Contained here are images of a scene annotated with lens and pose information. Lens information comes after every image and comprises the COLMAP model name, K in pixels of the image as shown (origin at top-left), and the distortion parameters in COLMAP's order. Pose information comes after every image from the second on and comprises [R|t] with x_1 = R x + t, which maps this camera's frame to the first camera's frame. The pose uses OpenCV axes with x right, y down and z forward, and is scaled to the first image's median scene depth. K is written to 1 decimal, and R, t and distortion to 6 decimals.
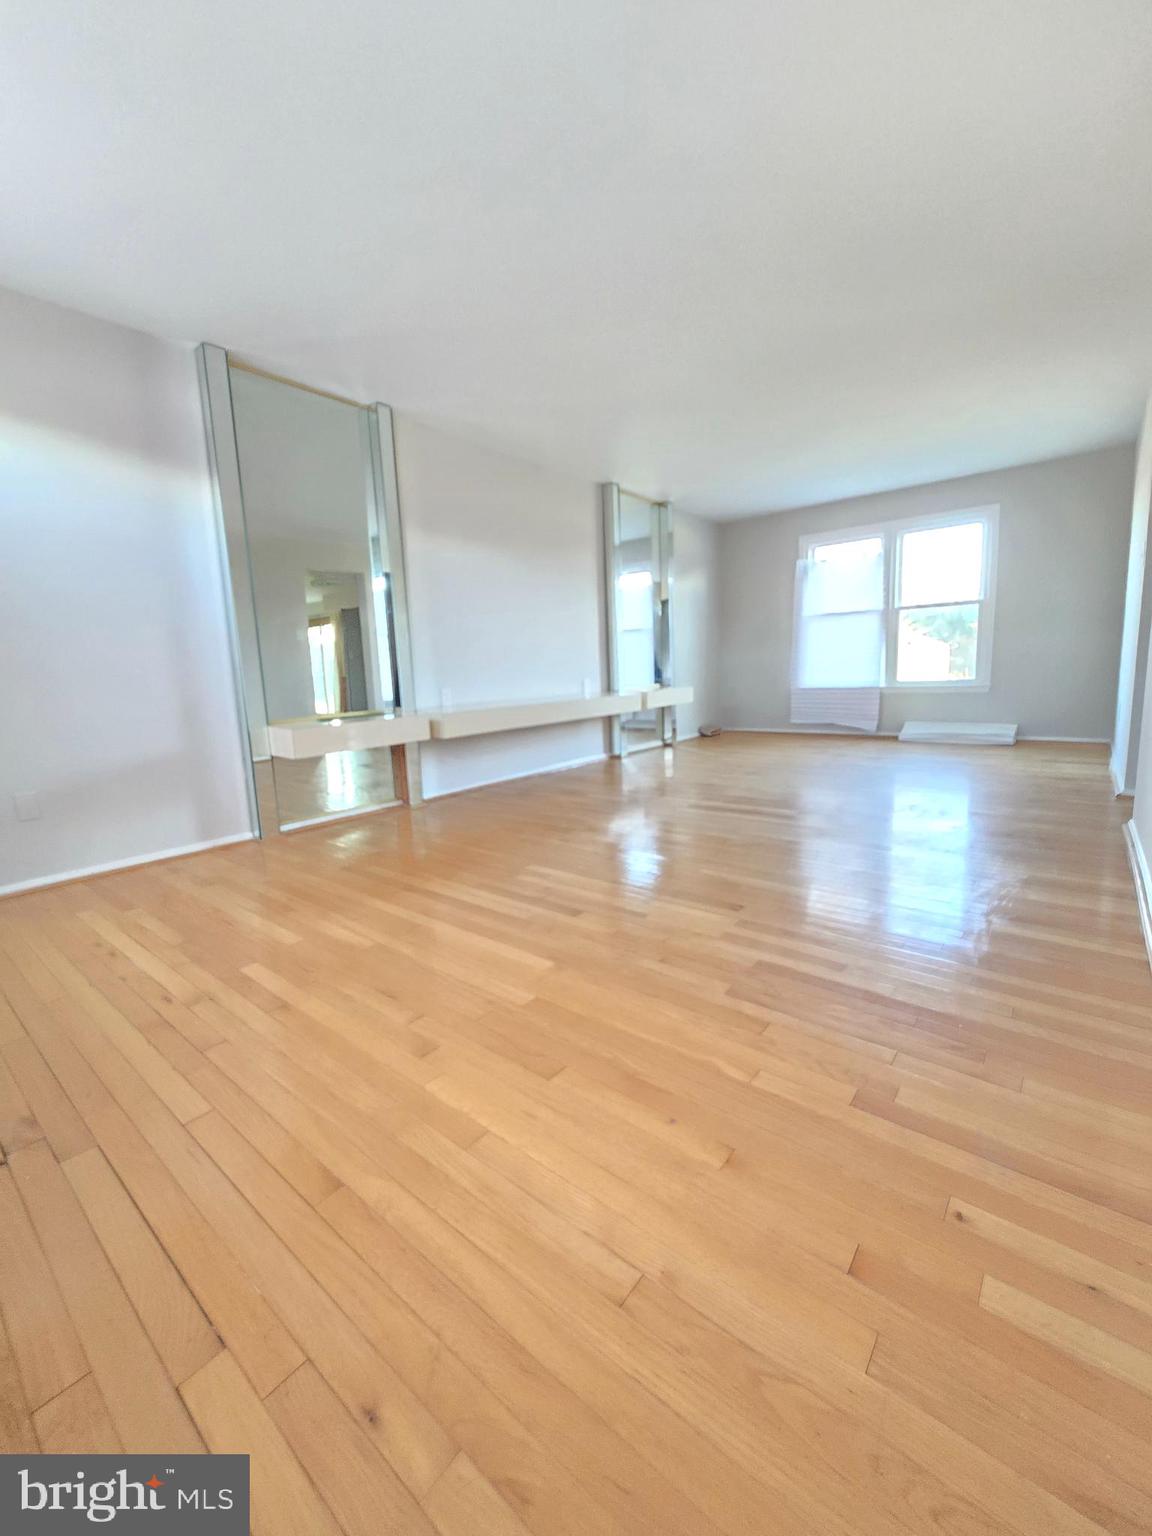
lens RADIAL K [[627.1, 0, 576.0], [0, 627.1, 768.0], [0, 0, 1]] dist [-0.014245, 0.005096]
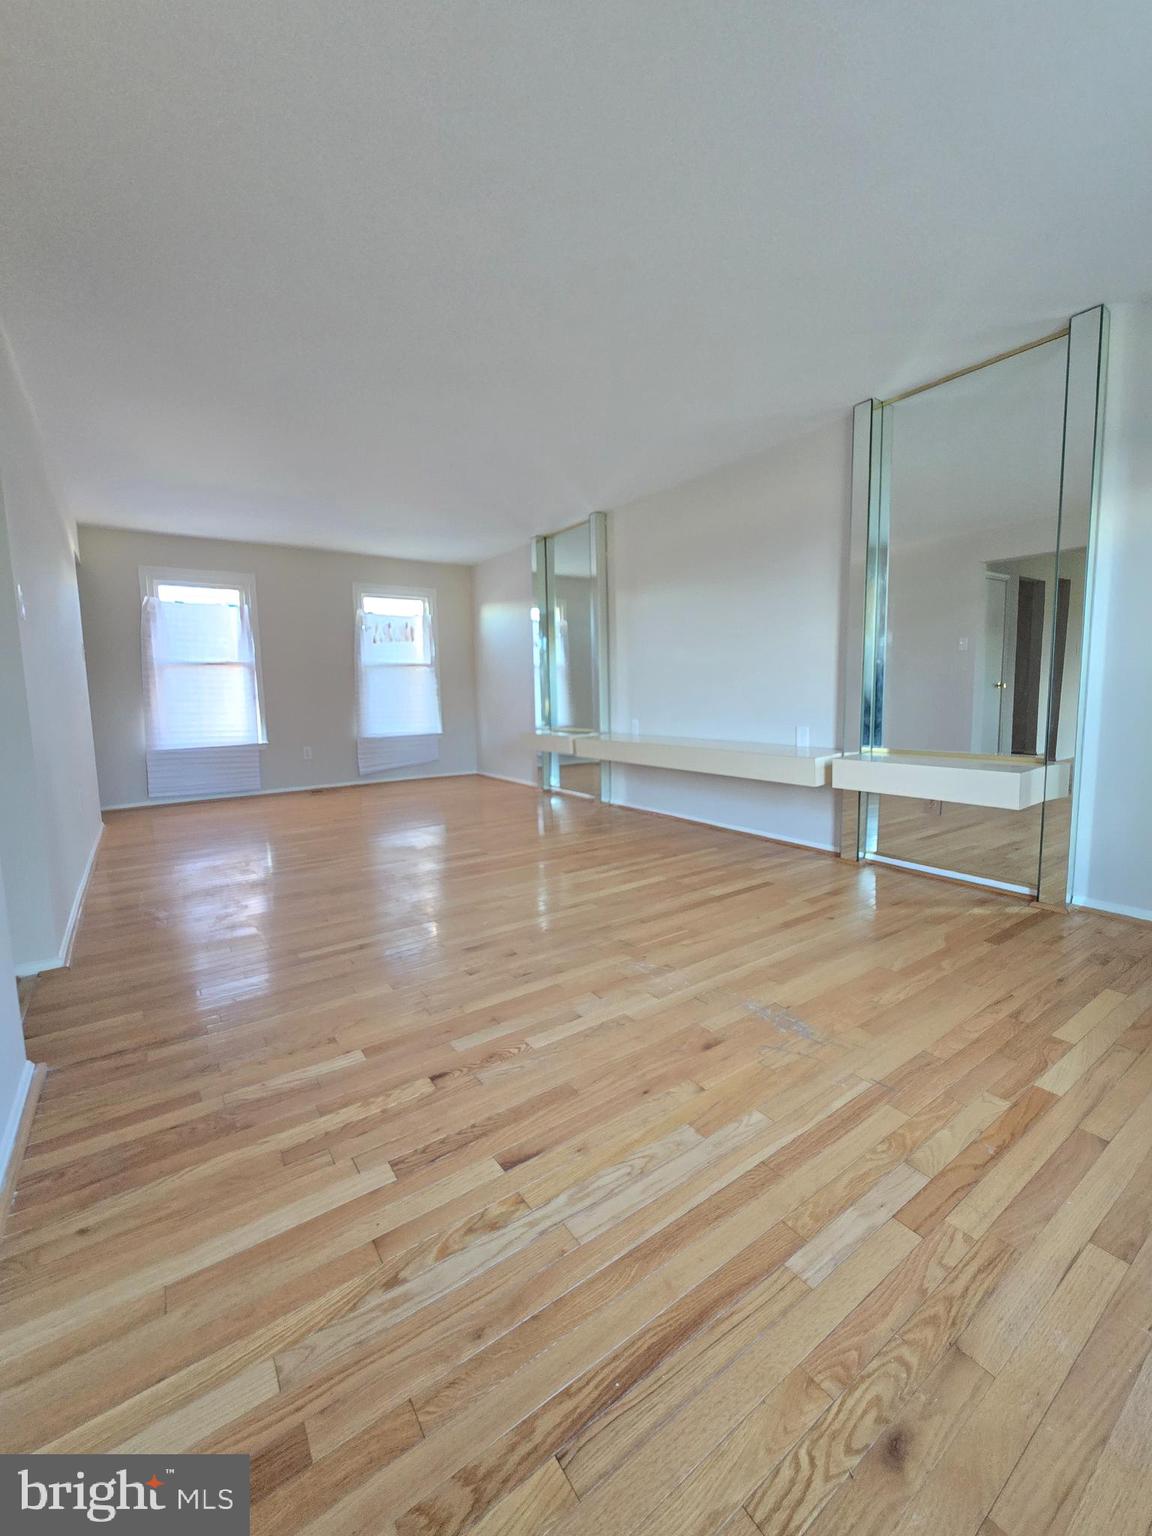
lens RADIAL K [[627.1, 0, 576.0], [0, 627.1, 768.0], [0, 0, 1]] dist [-0.014245, 0.005096]
pose [[-0.268294, 0.154993, -0.950787, 0.881093], [-0.126711, 0.972719, 0.194324, -0.233881], [0.954967, 0.172611, -0.241335, 1.110070]]
